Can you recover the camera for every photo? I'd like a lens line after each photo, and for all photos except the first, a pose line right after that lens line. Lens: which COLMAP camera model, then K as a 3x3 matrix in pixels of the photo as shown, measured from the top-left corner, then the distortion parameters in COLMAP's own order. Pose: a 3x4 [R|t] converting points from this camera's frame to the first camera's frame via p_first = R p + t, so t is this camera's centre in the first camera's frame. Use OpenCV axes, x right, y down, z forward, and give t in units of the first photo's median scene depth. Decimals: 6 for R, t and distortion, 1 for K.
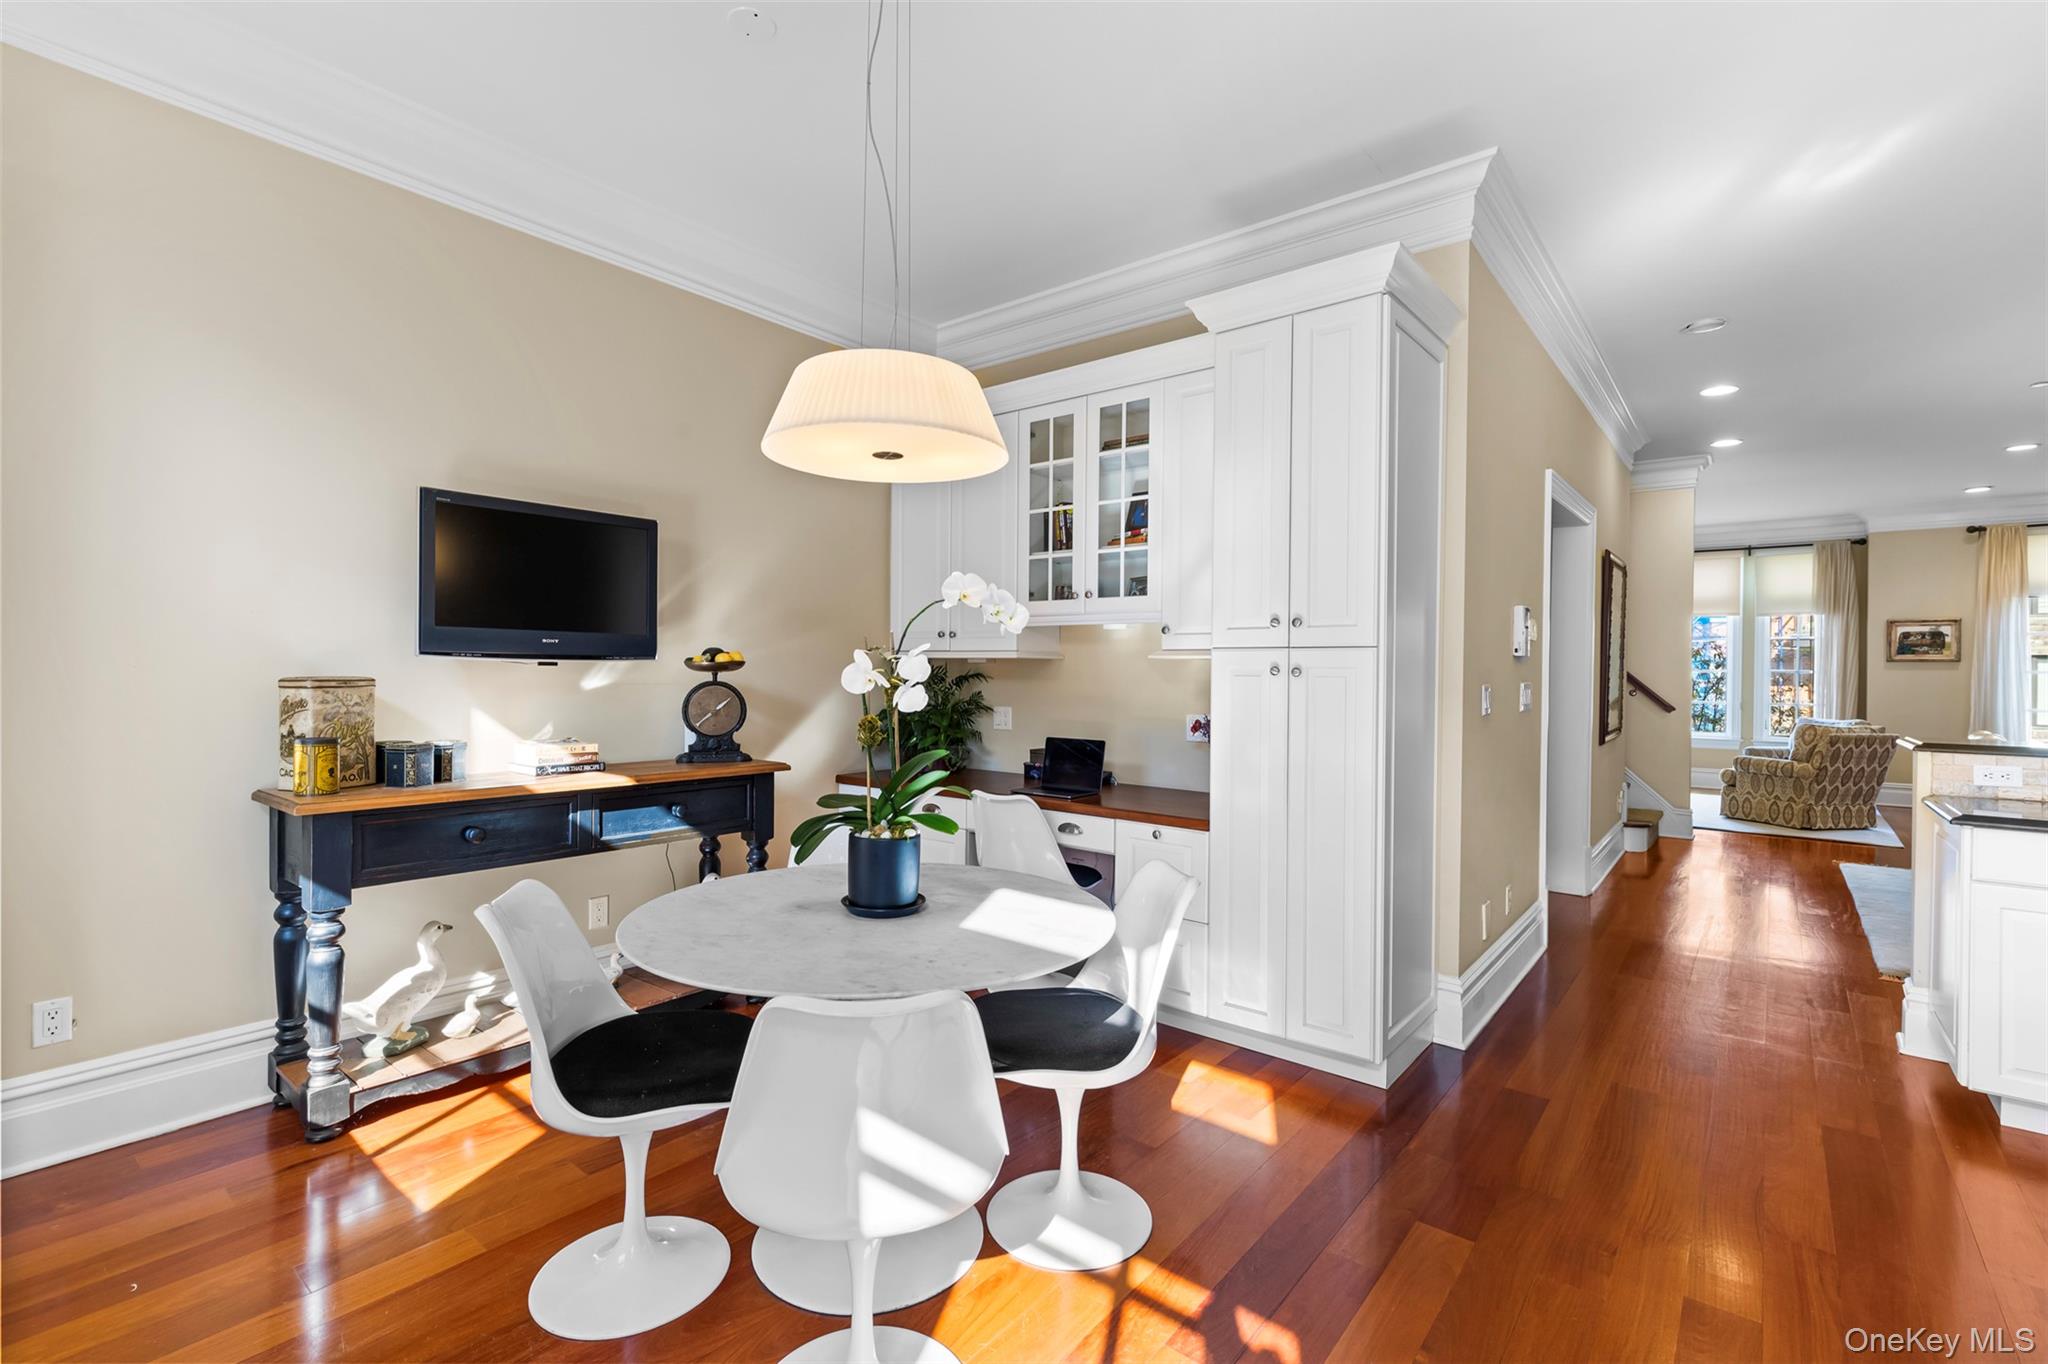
lens RADIAL K [[918.5, 0, 1034.4], [0, 918.5, 674.7], [0, 0, 1]] dist [0.000664, -0.000147]
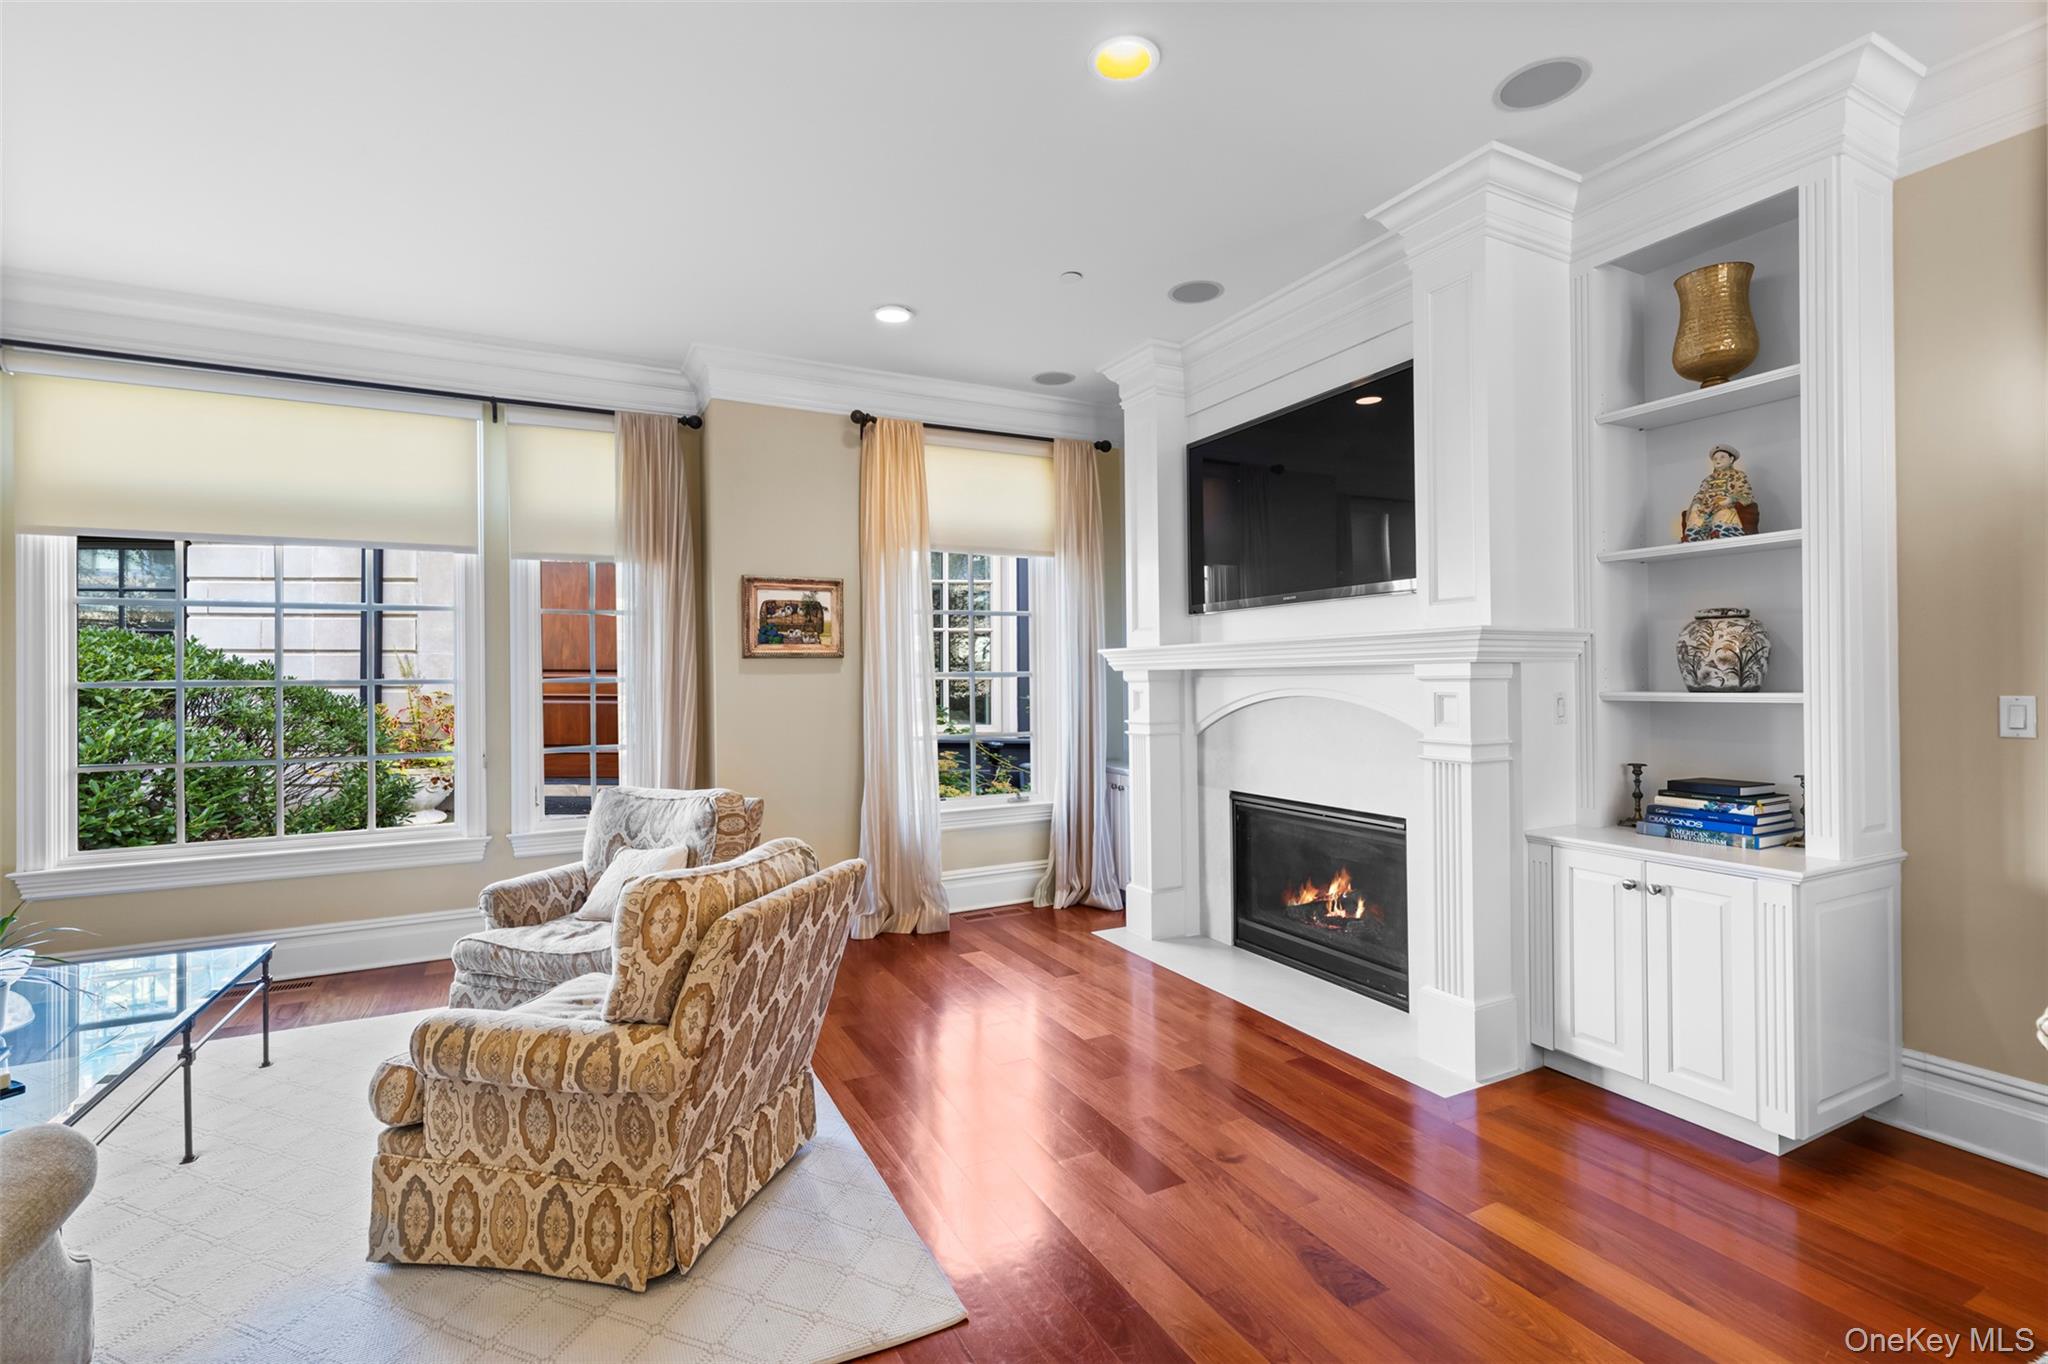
lens RADIAL K [[918.5, 0, 1041.8], [0, 918.5, 666.2], [0, 0, 1]] dist [0.000664, -0.000147]
pose [[0.395651, -0.009221, 0.918355, 0.534104], [0.028583, 0.999589, -0.002278, -0.003741], [-0.917956, 0.027151, 0.395752, 0.658064]]
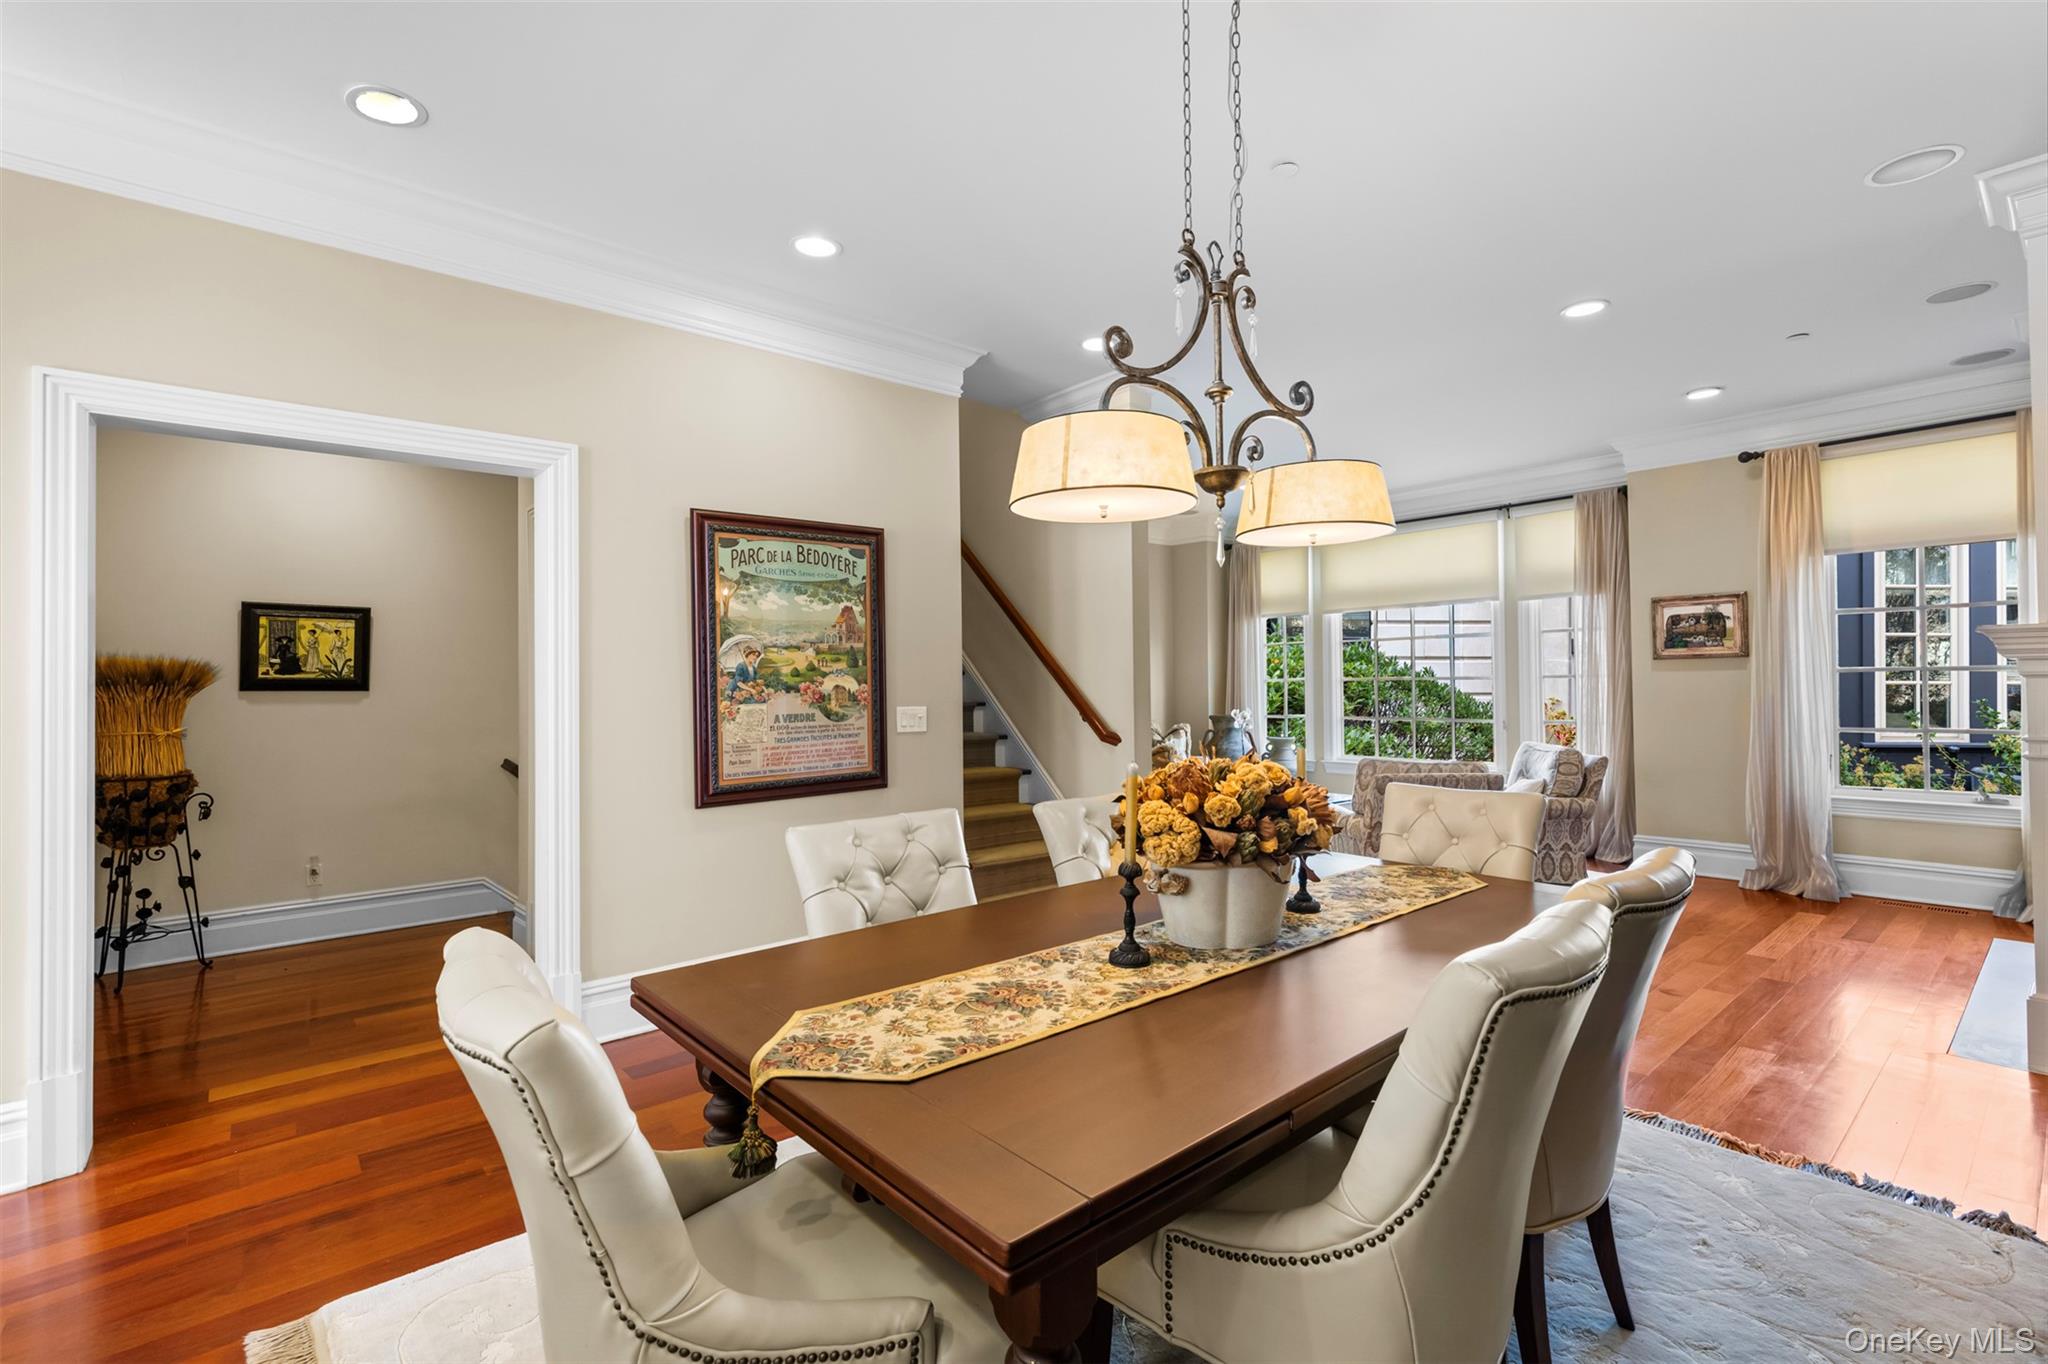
lens RADIAL K [[918.5, 0, 1027.7], [0, 918.5, 670.6], [0, 0, 1]] dist [0.000664, -0.000147]
pose [[0.983501, -0.030479, -0.178319, 0.602438], [0.024493, 0.999063, -0.035673, 0.007090], [0.179239, 0.030717, 0.983326, 0.248788]]
